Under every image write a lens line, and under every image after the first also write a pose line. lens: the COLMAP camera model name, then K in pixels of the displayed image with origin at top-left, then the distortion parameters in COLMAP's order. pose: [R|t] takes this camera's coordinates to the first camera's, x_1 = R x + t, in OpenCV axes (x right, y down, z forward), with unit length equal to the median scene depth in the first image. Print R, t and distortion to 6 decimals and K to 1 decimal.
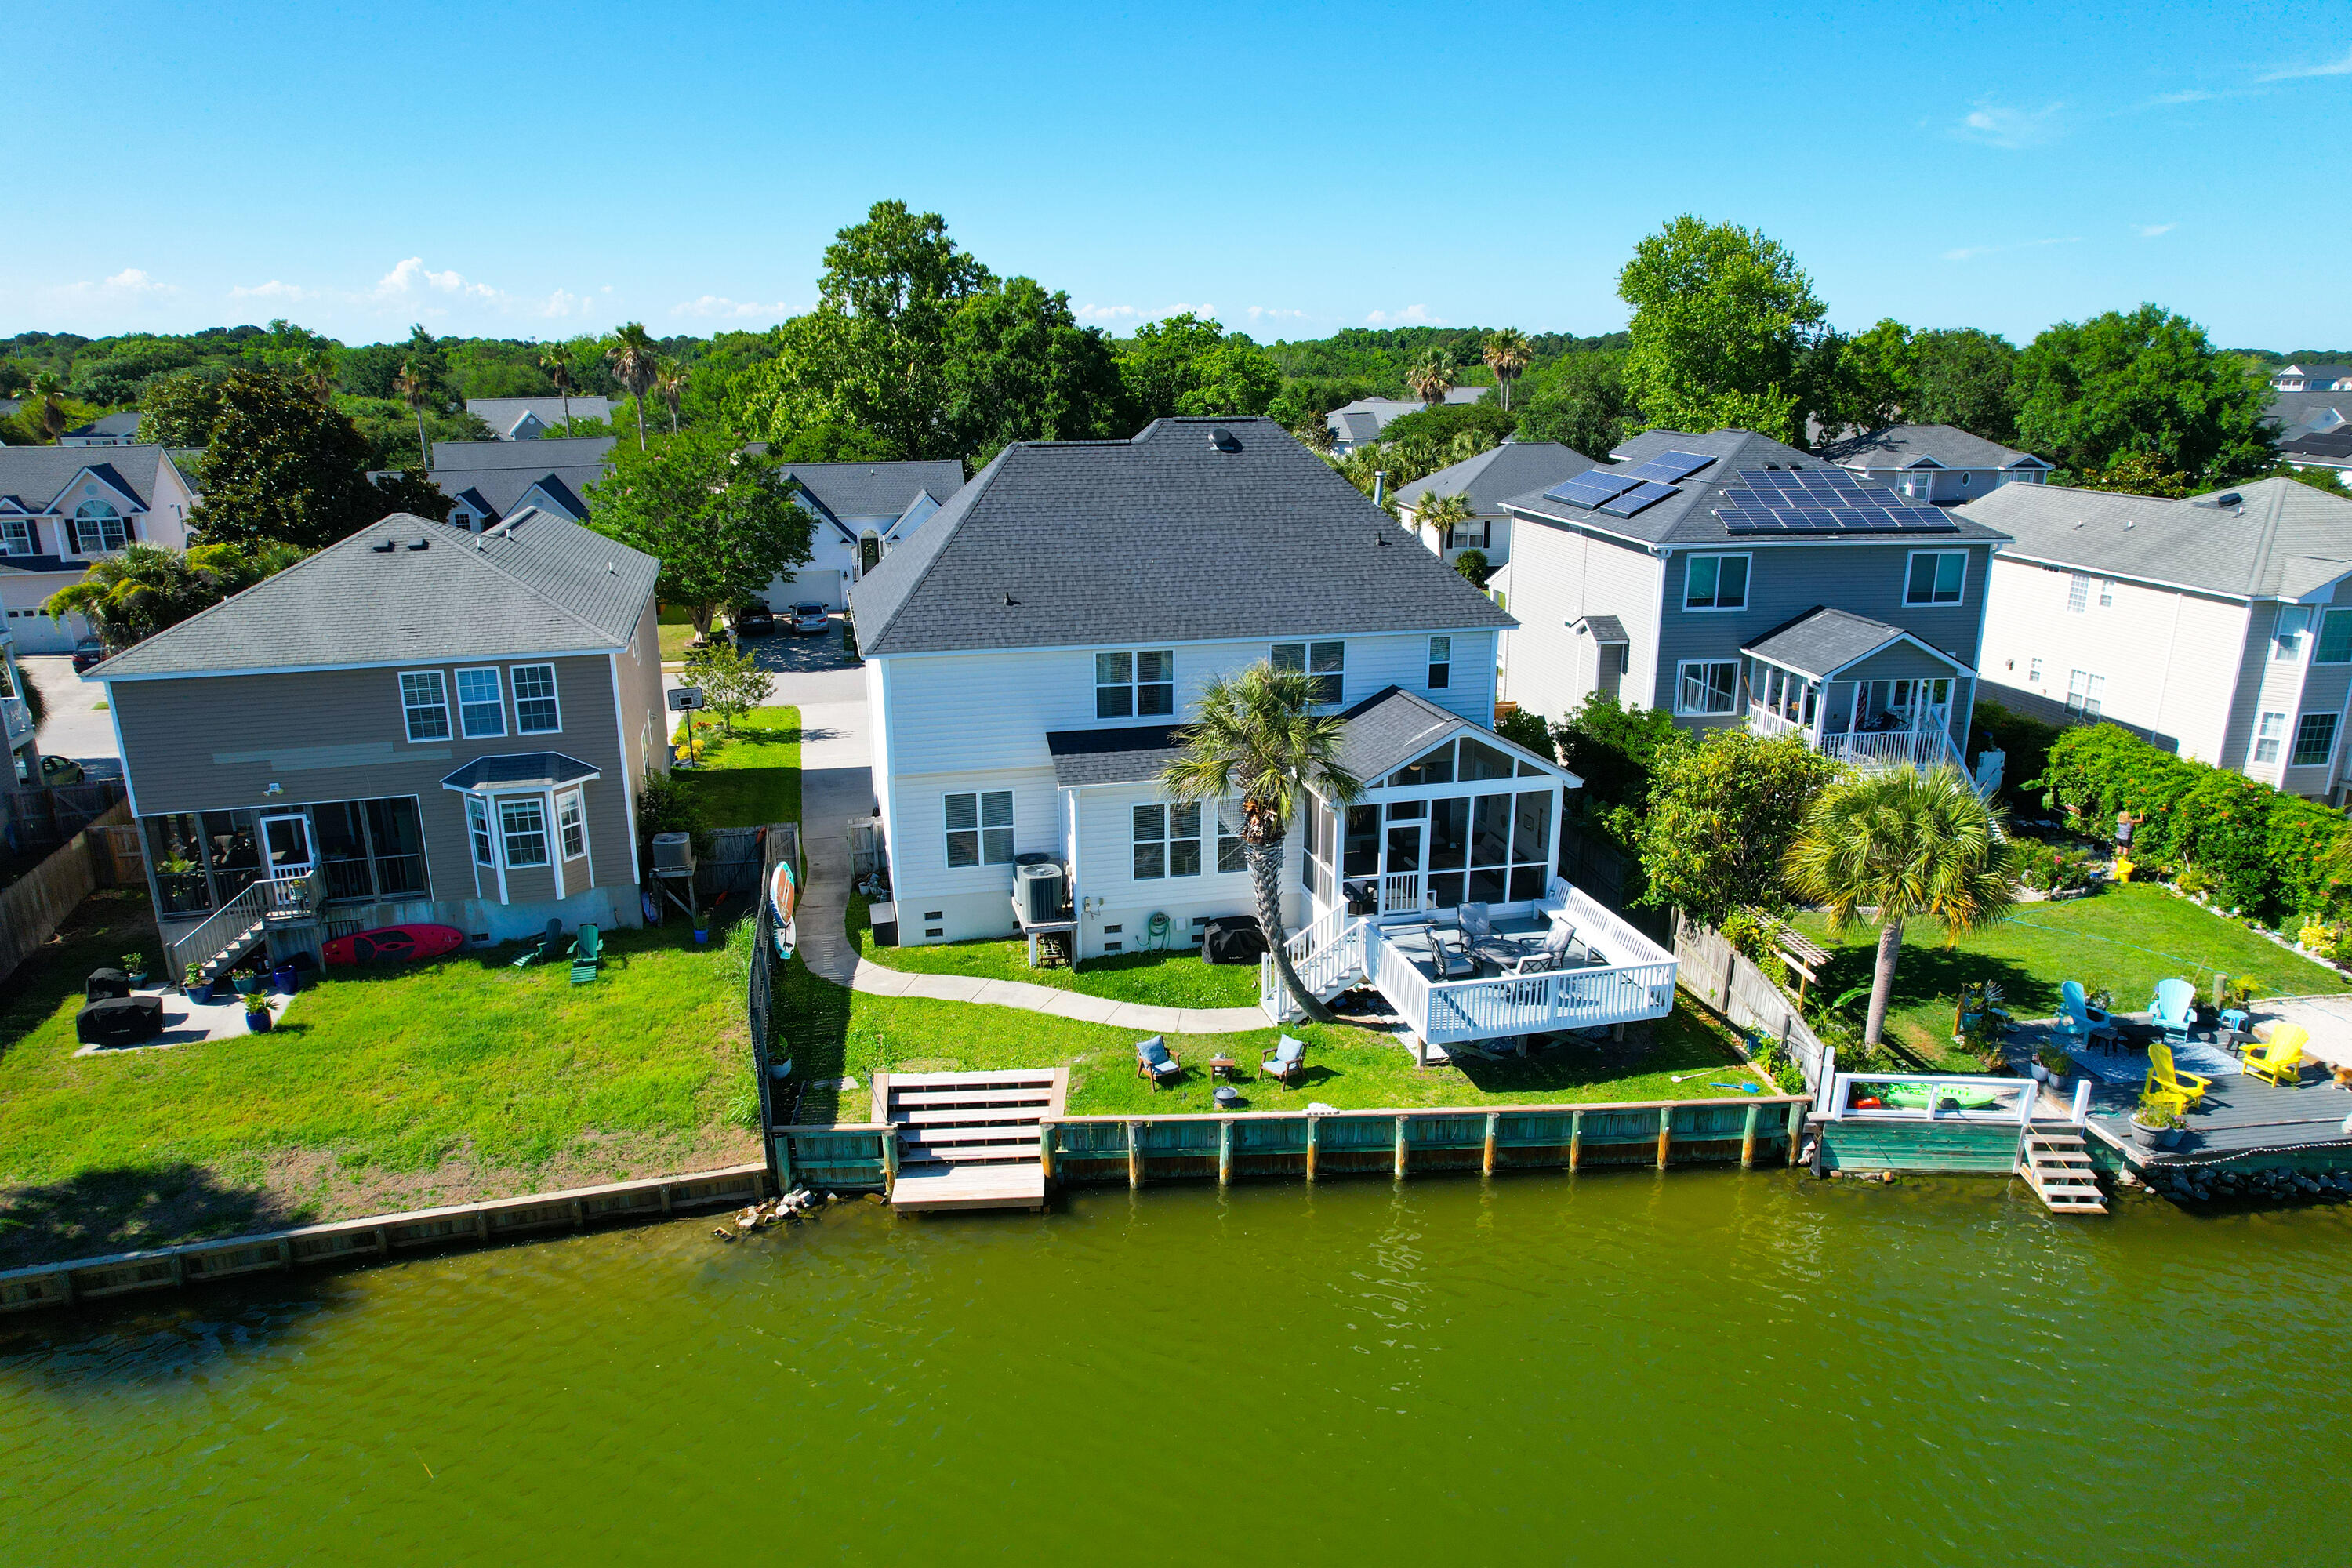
lens RADIAL K [[1511.3, 0, 1173.5], [0, 1511.3, 731.8], [0, 0, 1]] dist [-0.082457, 0.068534]
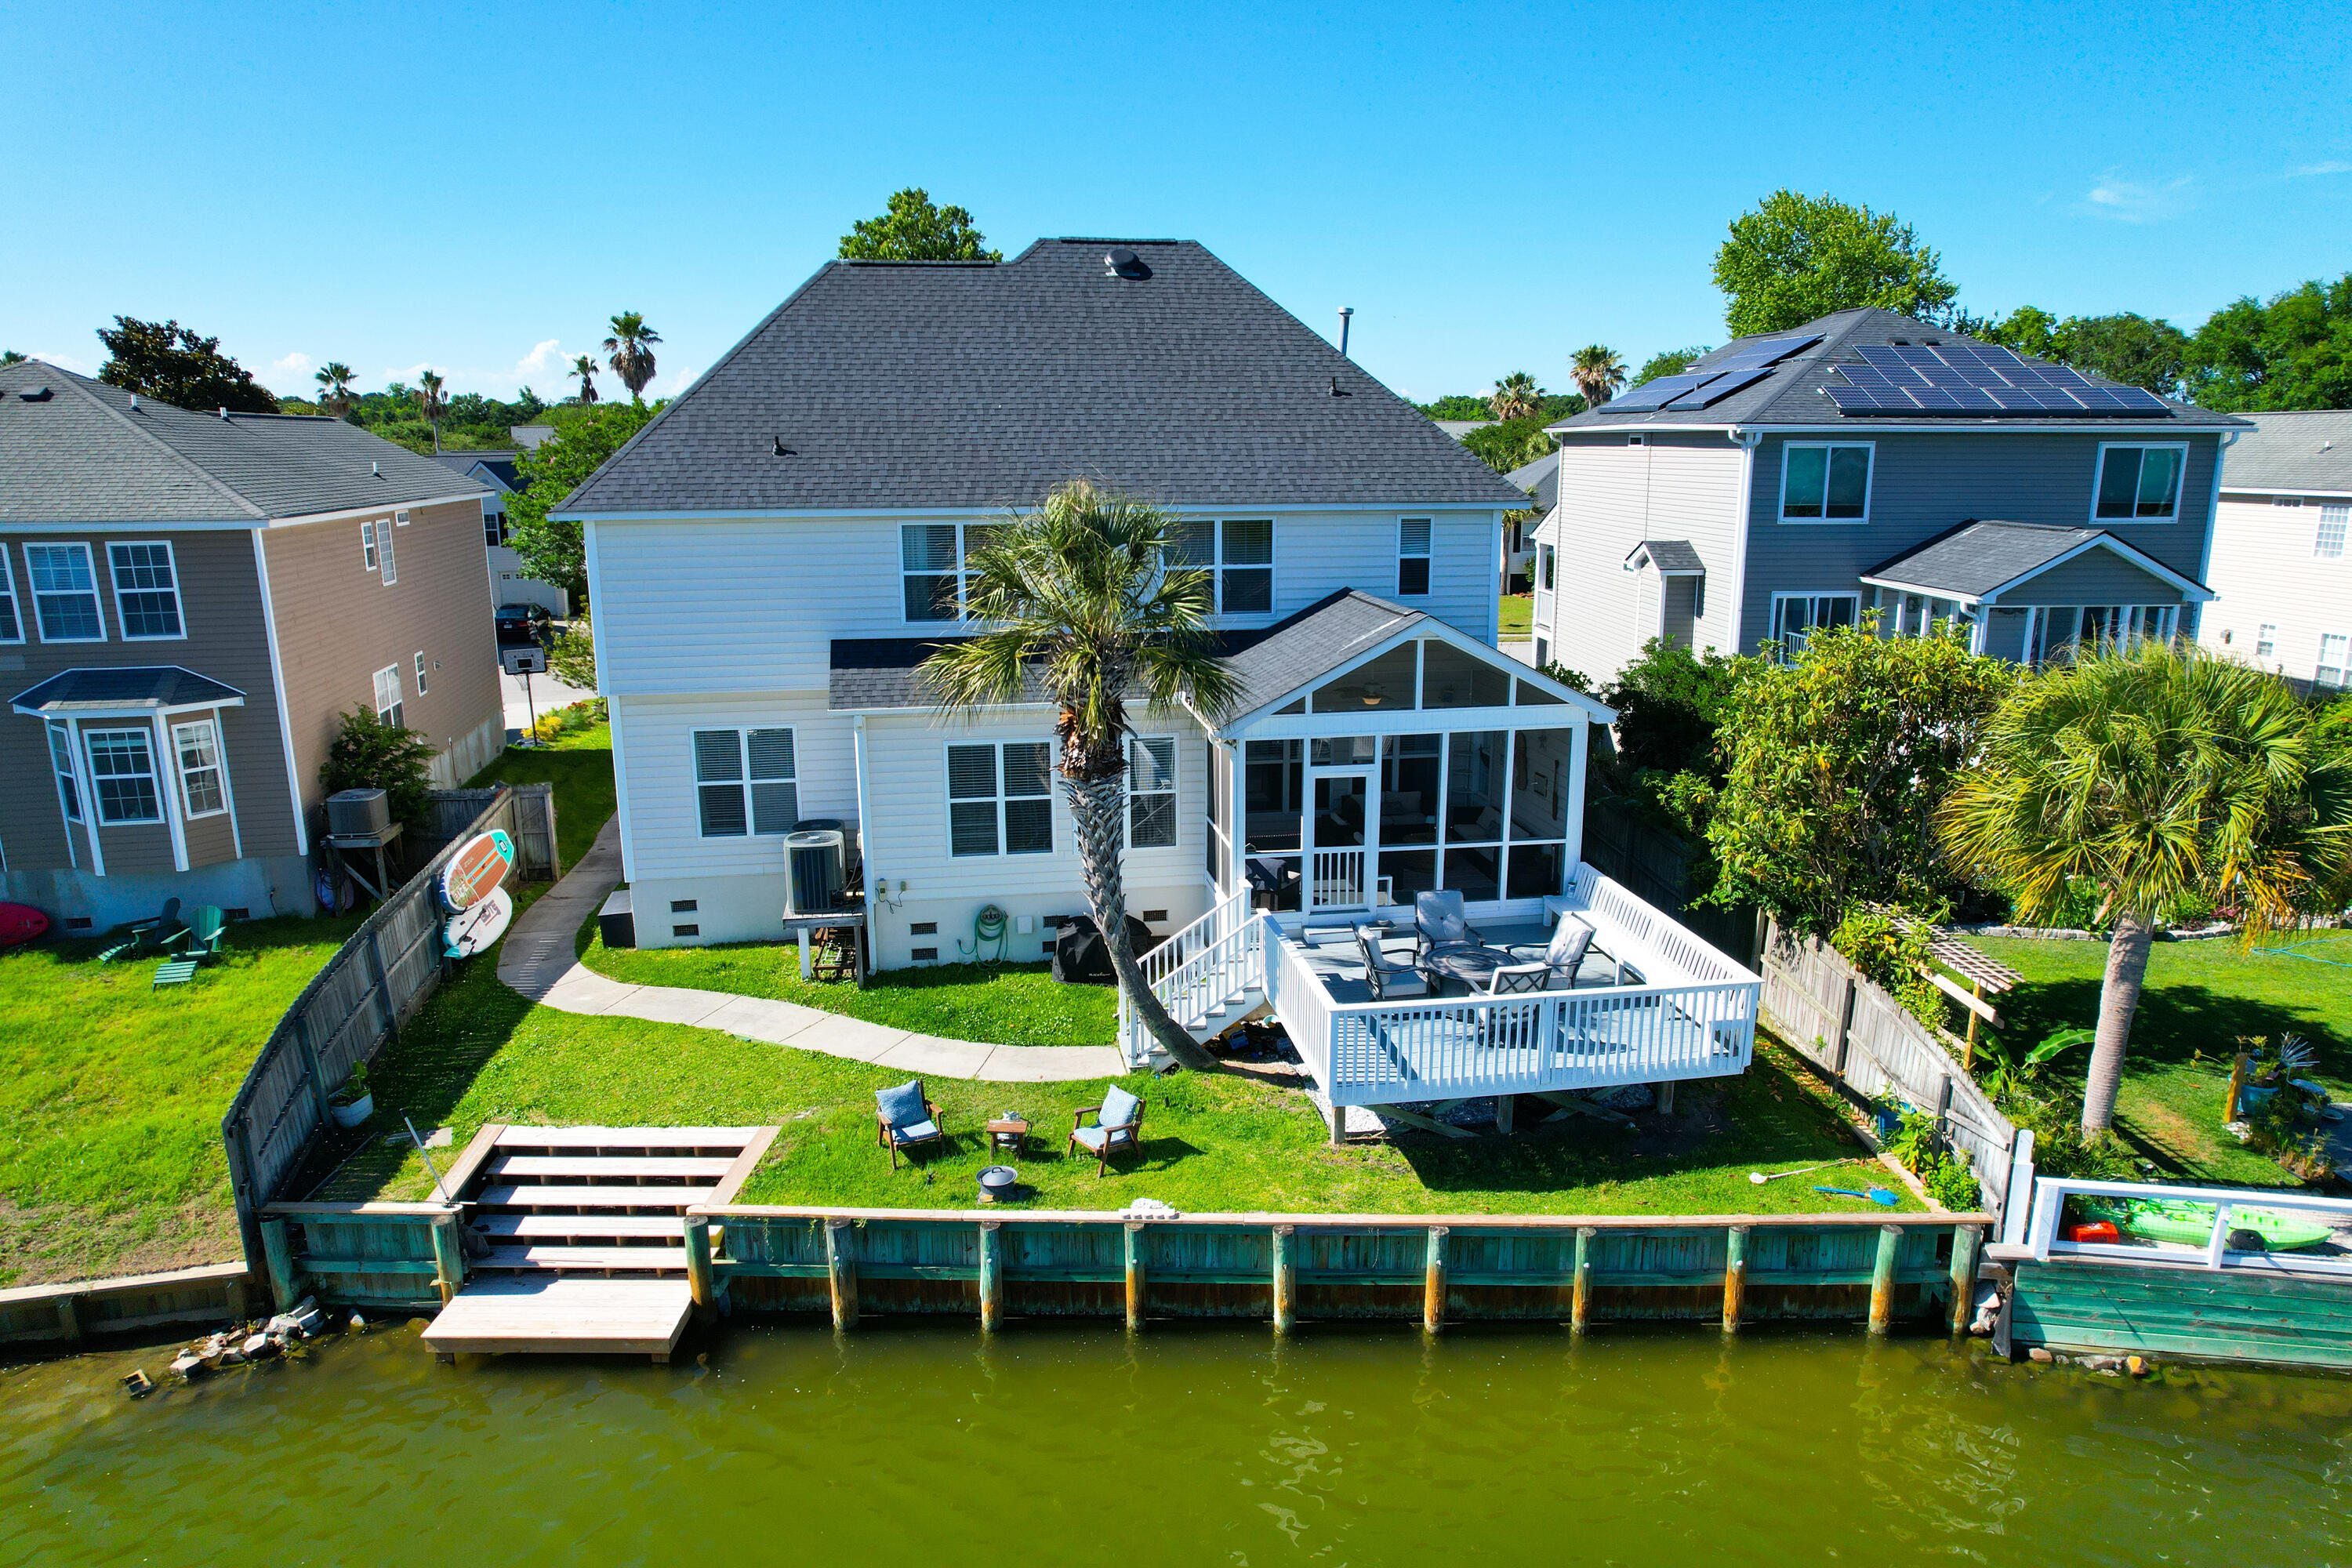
lens RADIAL K [[1511.3, 0, 1173.5], [0, 1511.3, 731.8], [0, 0, 1]] dist [-0.082457, 0.068534]
pose [[0.997581, 0.012800, -0.068327, 0.125196], [-0.016097, 0.998722, -0.047912, 0.076042], [0.067627, 0.048896, 0.996512, 0.336622]]
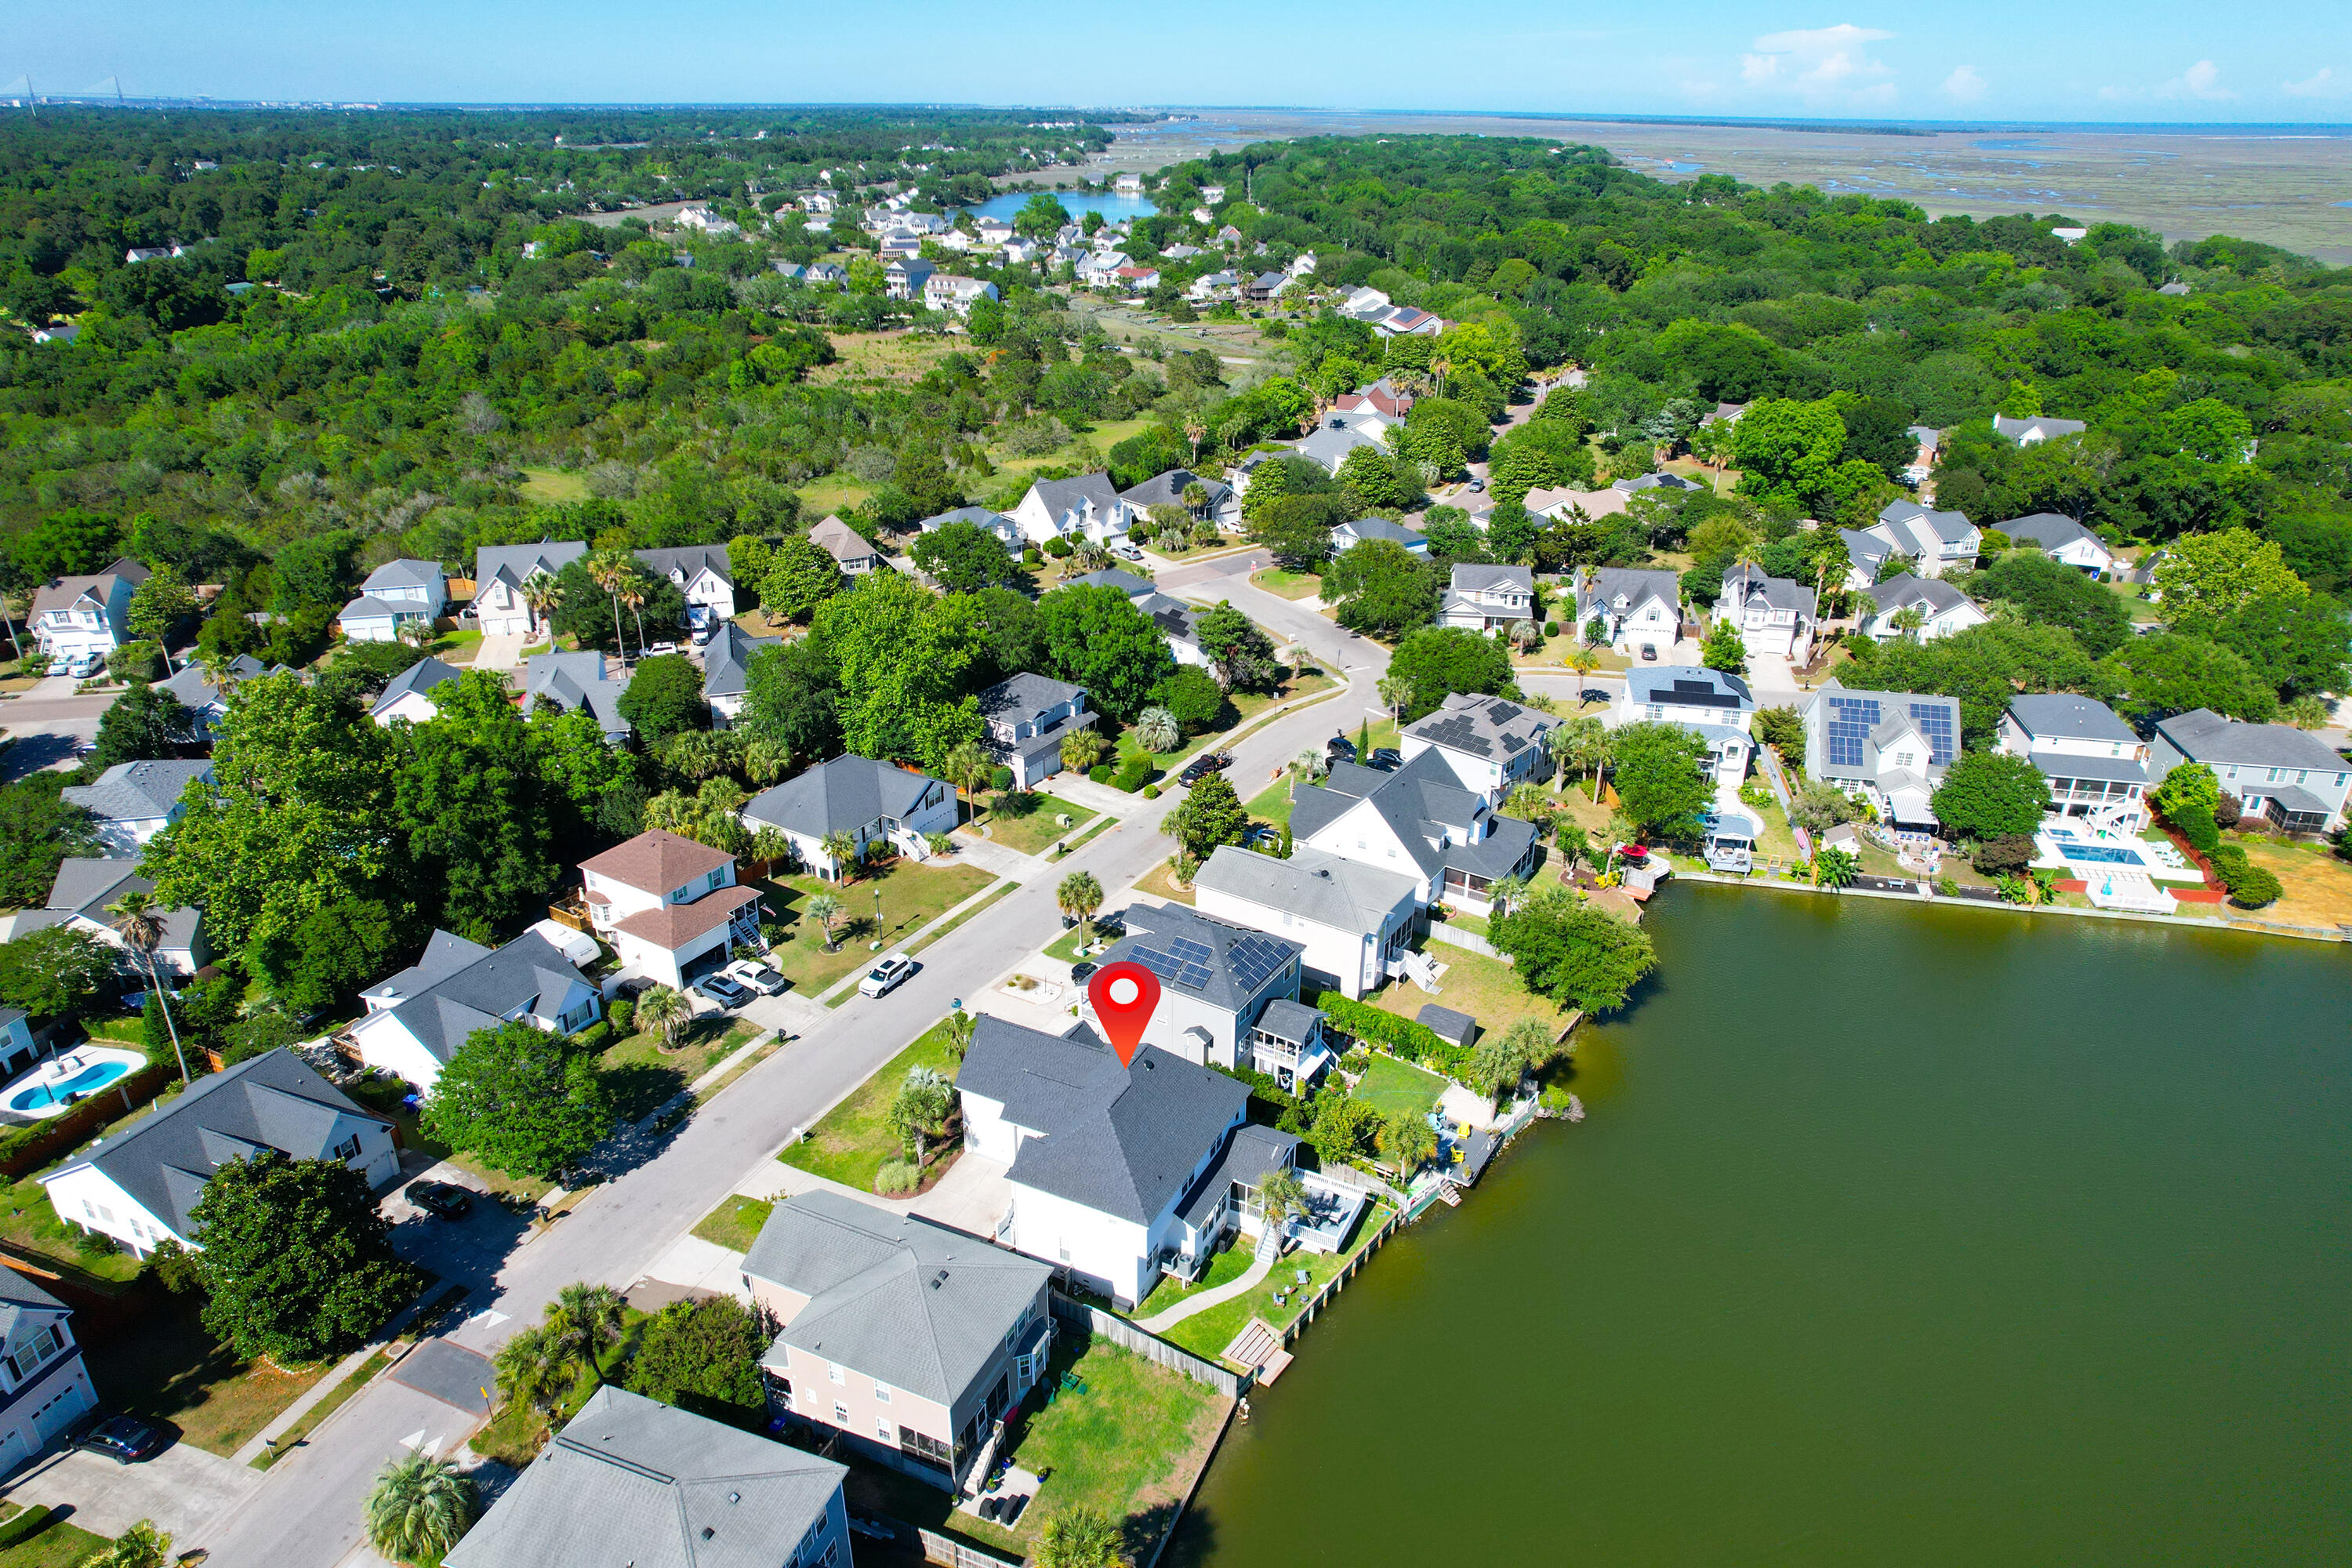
lens RADIAL K [[1502.6, 0, 1176.0], [0, 1502.6, 784.0], [0, 0, 1]] dist [-0.079674, 0.069266]
pose [[0.649213, -0.316907, 0.691442, -1.760692], [0.175238, 0.946931, 0.269469, -1.508813], [-0.740144, -0.053775, 0.670295, -0.786458]]
